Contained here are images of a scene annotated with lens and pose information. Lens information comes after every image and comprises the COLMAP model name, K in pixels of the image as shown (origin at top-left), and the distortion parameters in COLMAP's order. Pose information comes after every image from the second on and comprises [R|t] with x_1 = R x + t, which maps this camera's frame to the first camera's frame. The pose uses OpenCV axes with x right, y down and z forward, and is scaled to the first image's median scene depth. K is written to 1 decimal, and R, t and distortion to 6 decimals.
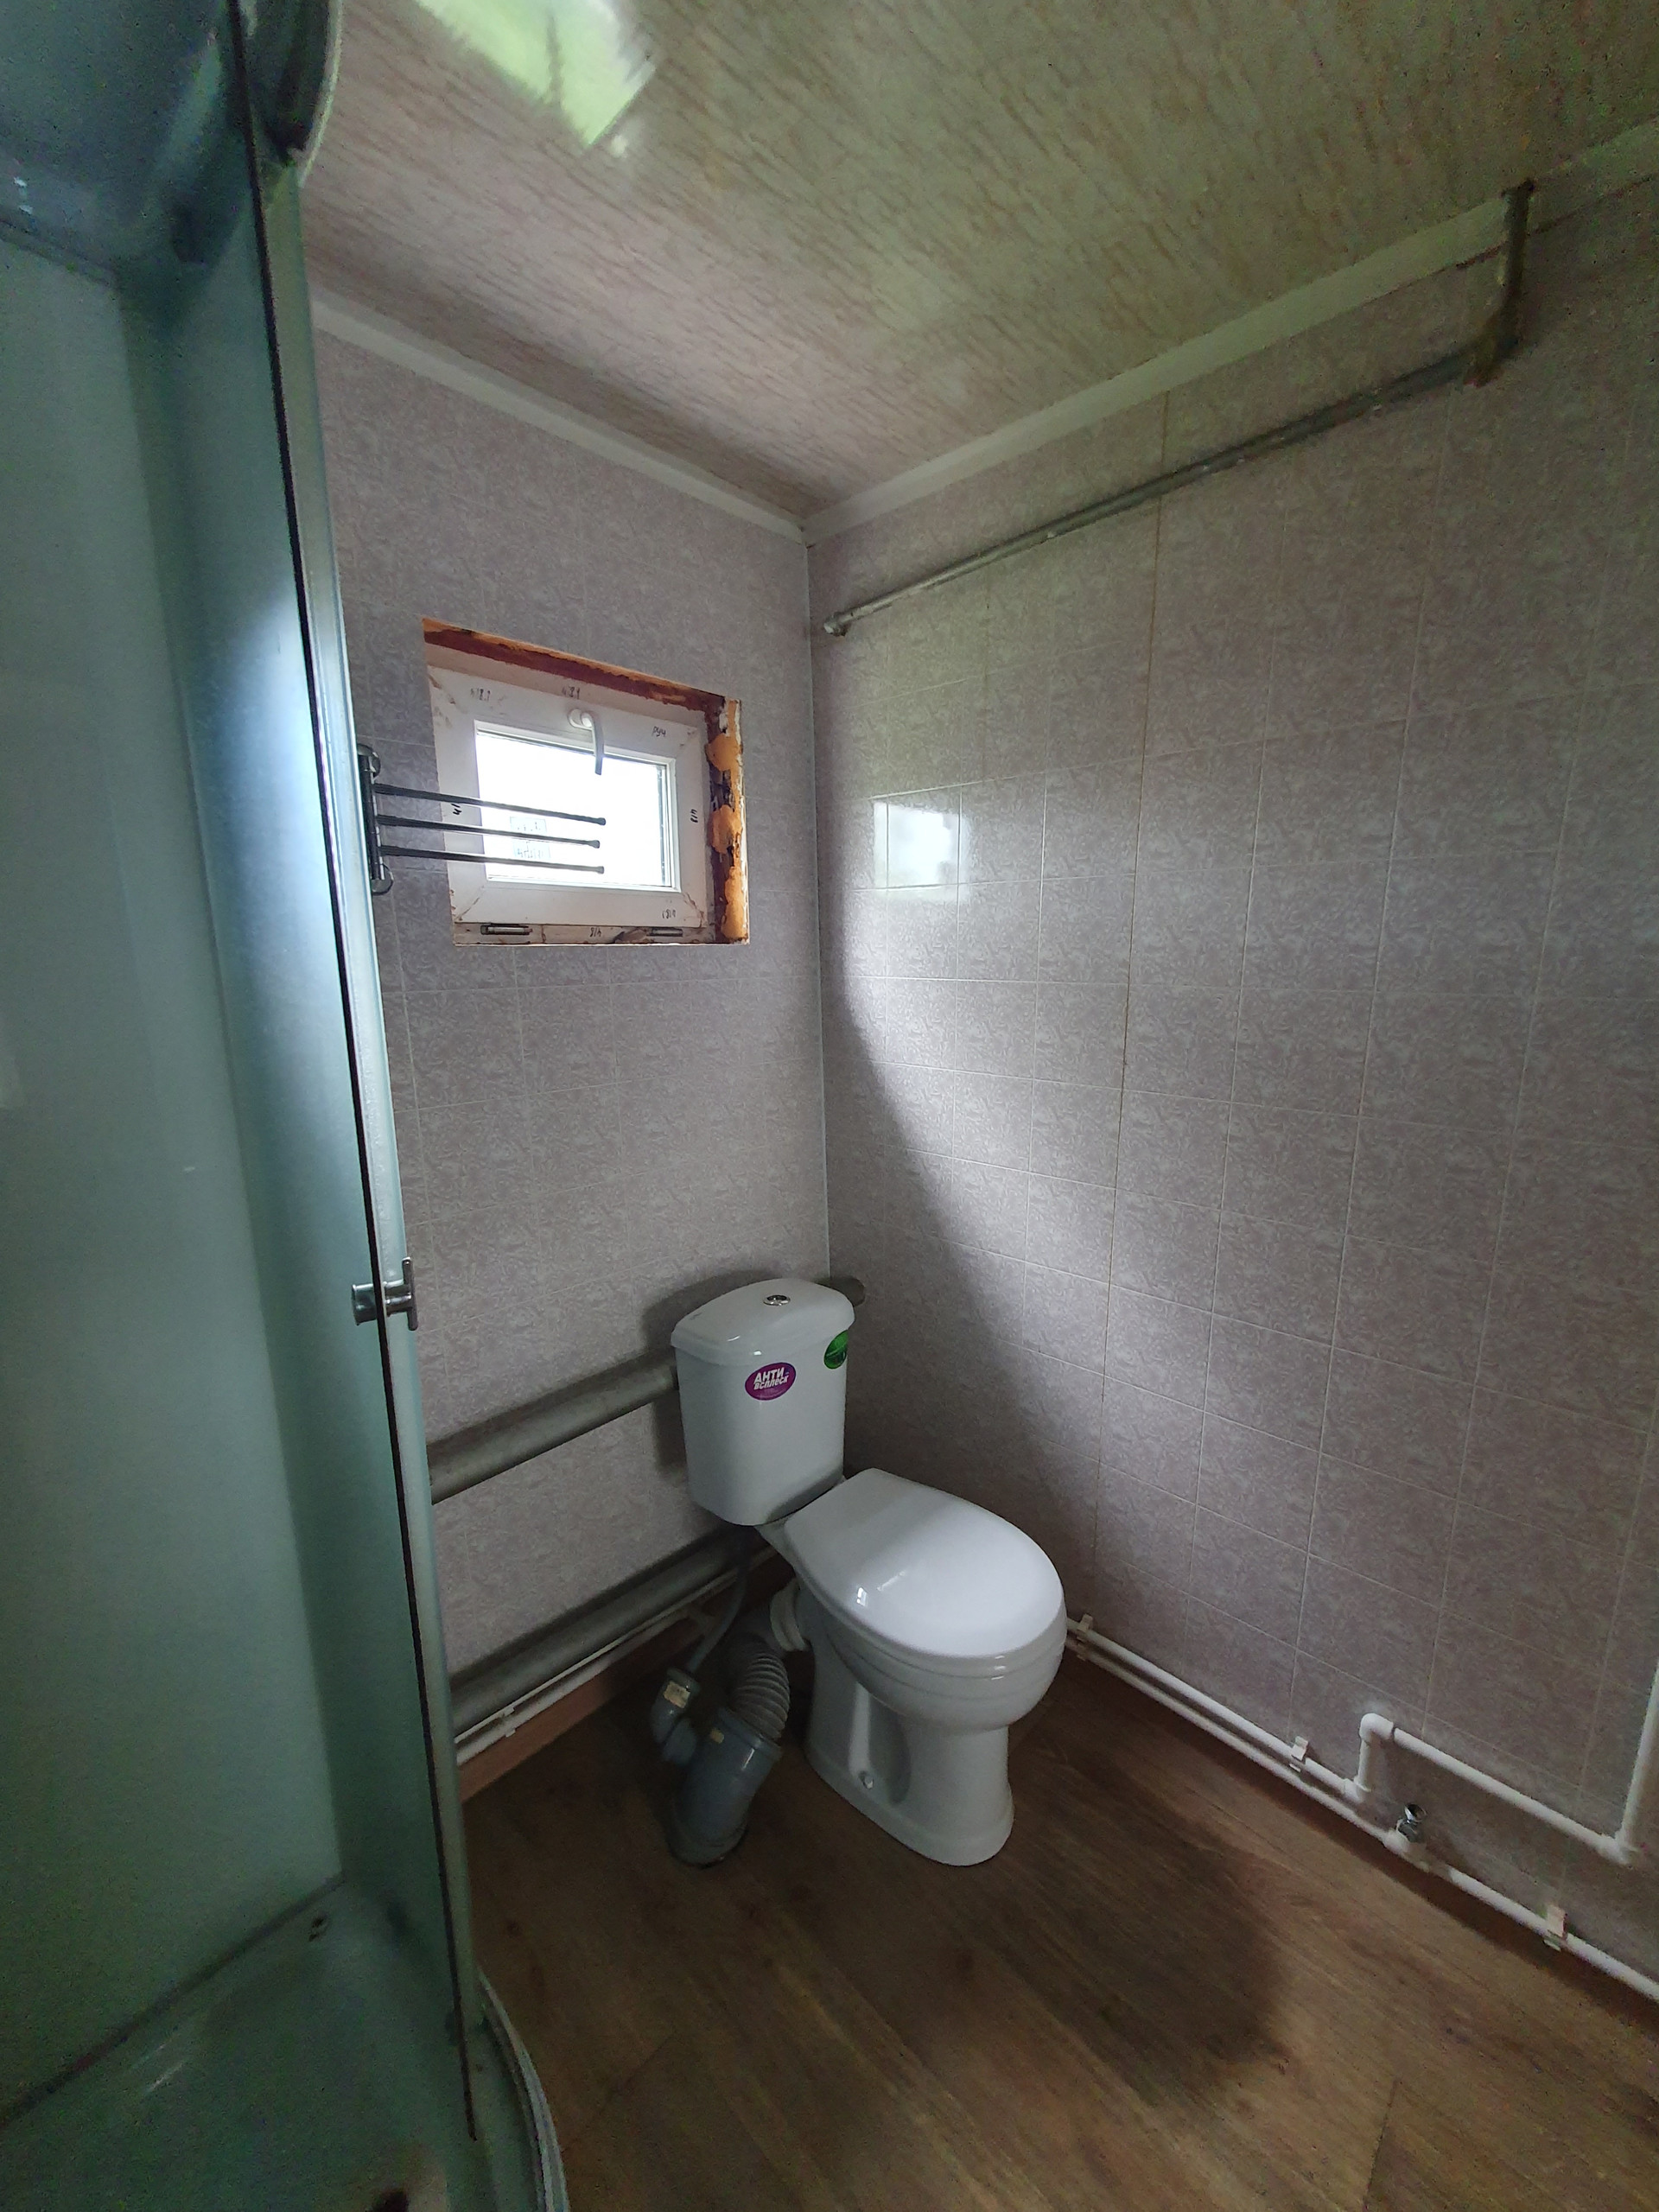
lens RADIAL K [[874.0, 0, 846.2], [0, 874.0, 1127.5], [0, 0, 1]] dist [0.008319, -0.000414]
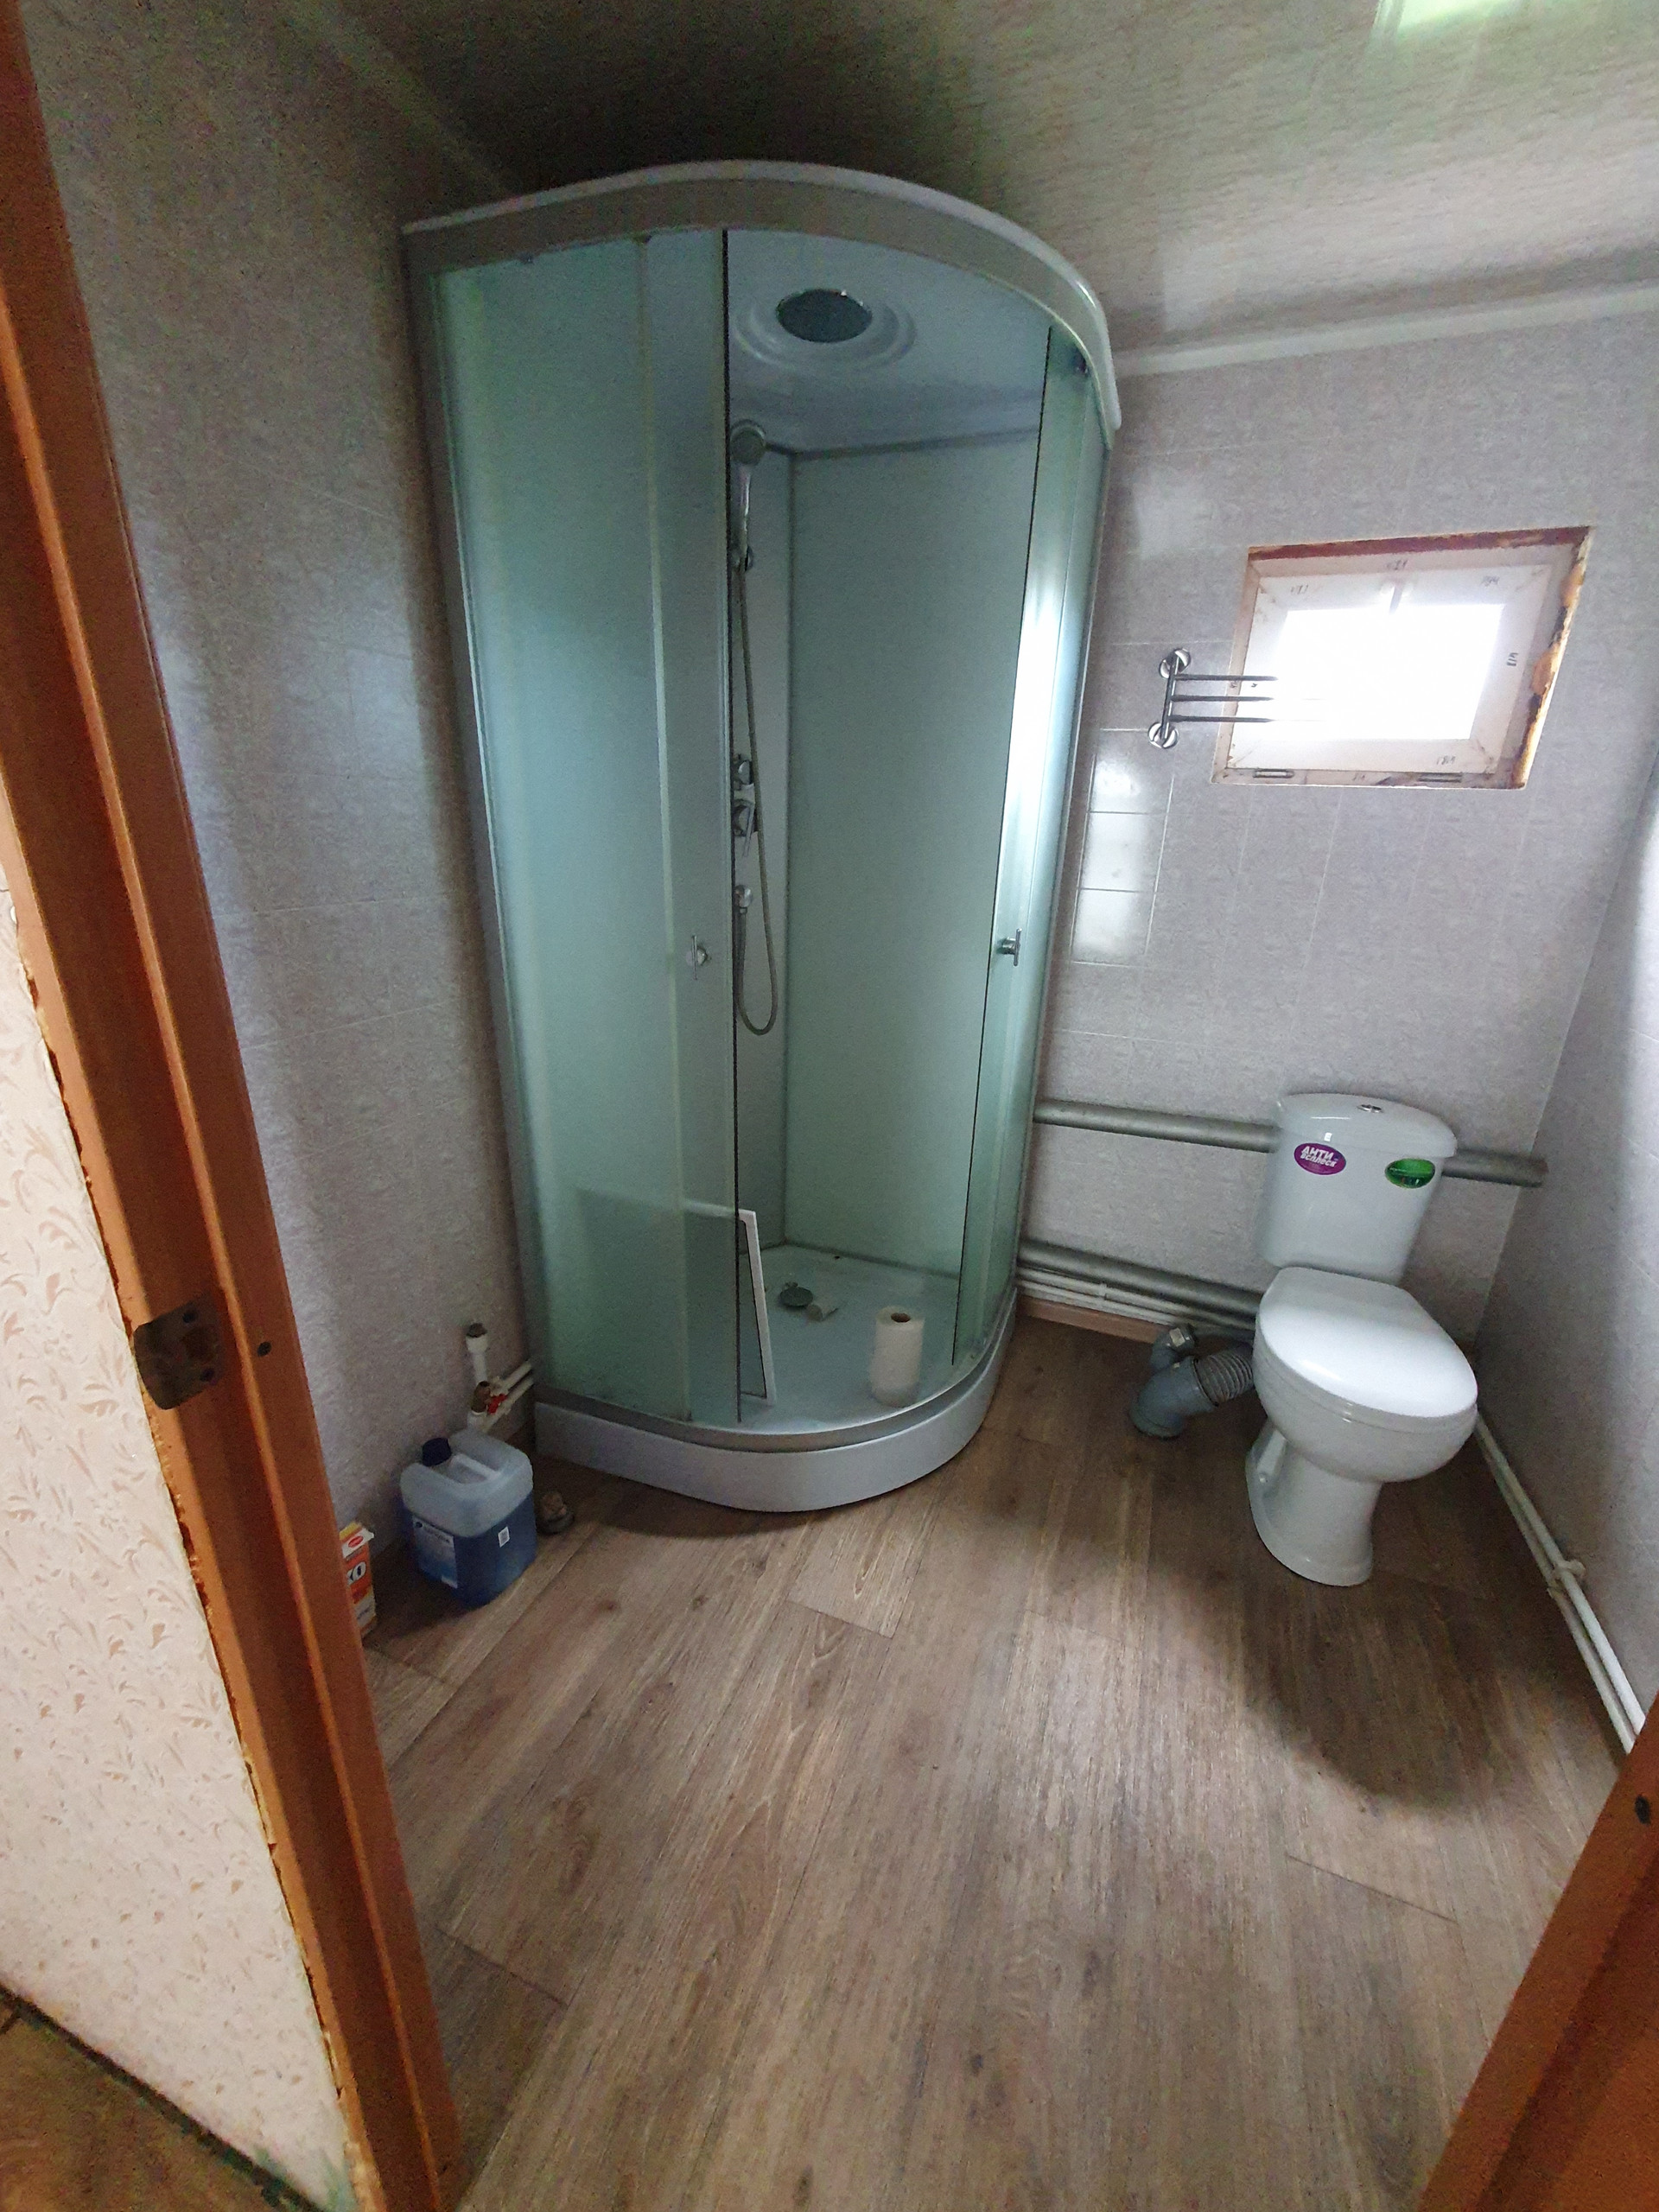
lens RADIAL K [[874.0, 0, 846.2], [0, 874.0, 1127.5], [0, 0, 1]] dist [0.008319, -0.000414]
pose [[0.382024, 0.328517, -0.863791, 0.691346], [-0.223282, 0.939804, 0.258677, 0.080274], [0.896774, 0.094048, 0.432379, -0.115965]]
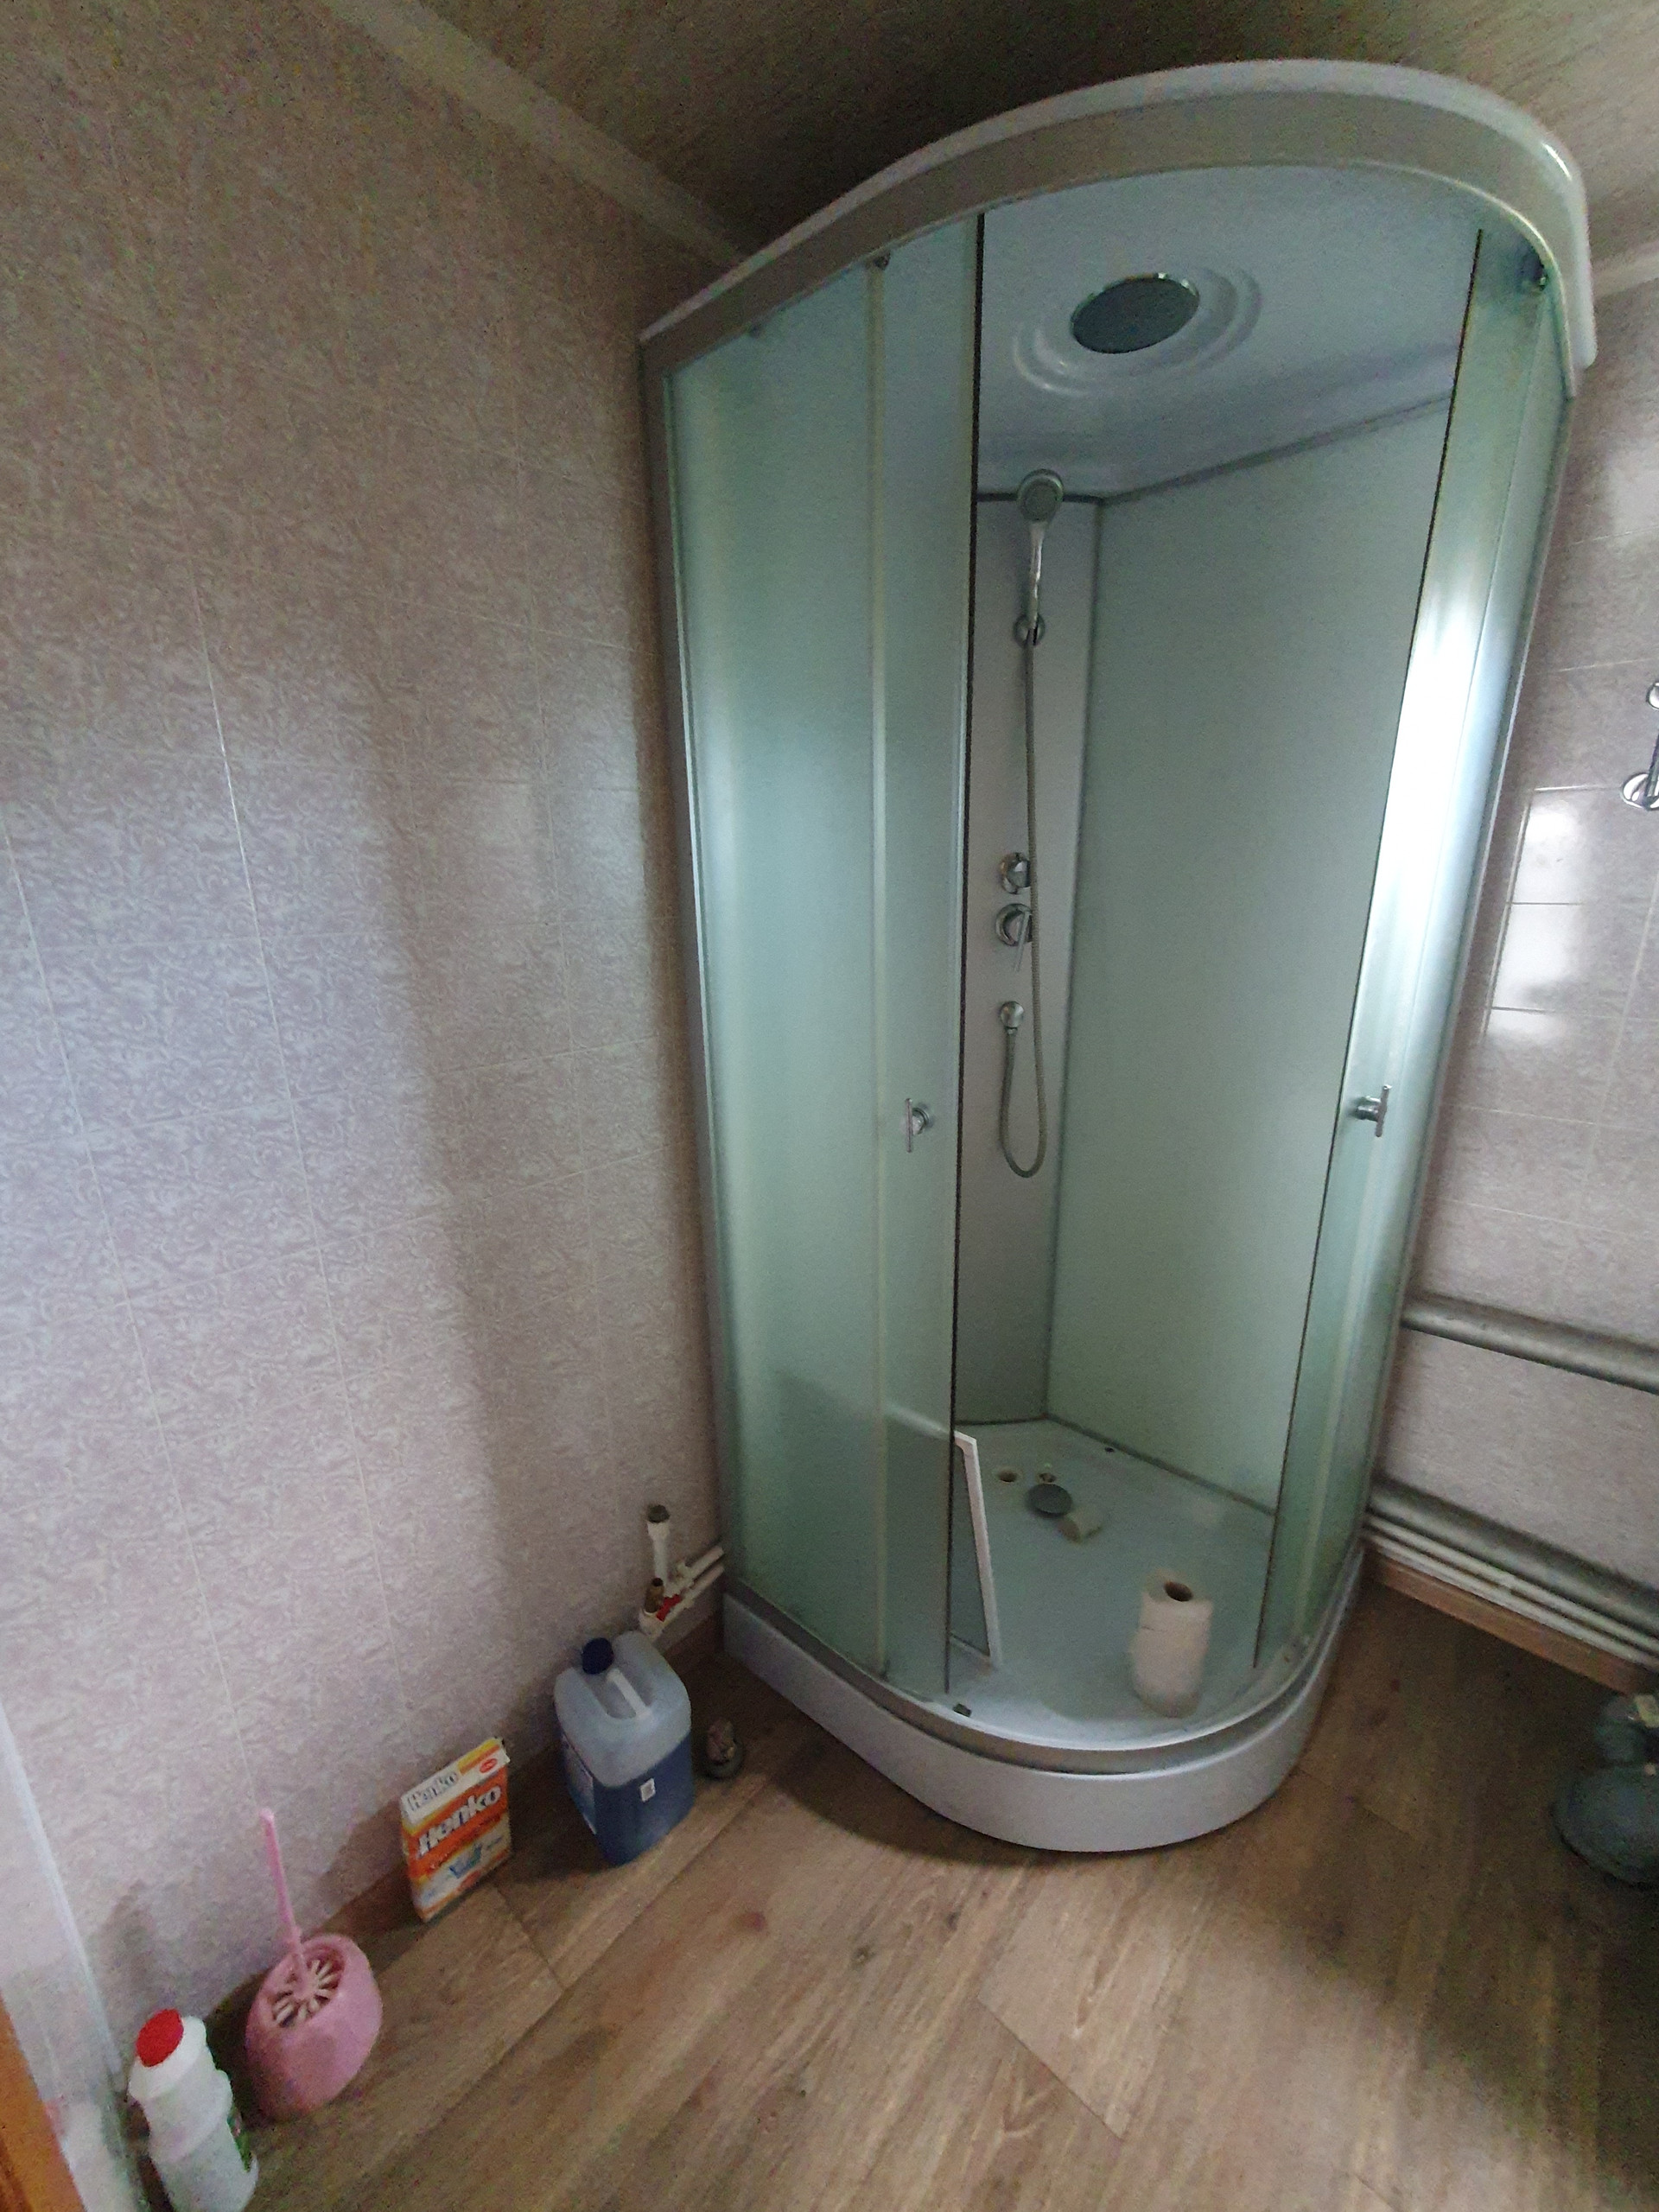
lens RADIAL K [[874.0, 0, 846.2], [0, 874.0, 1127.5], [0, 0, 1]] dist [0.008319, -0.000414]
pose [[0.030555, 0.280457, -0.959380, 0.467451], [-0.193331, 0.943361, 0.269617, -0.000398], [0.980658, 0.177240, 0.083045, 0.014712]]
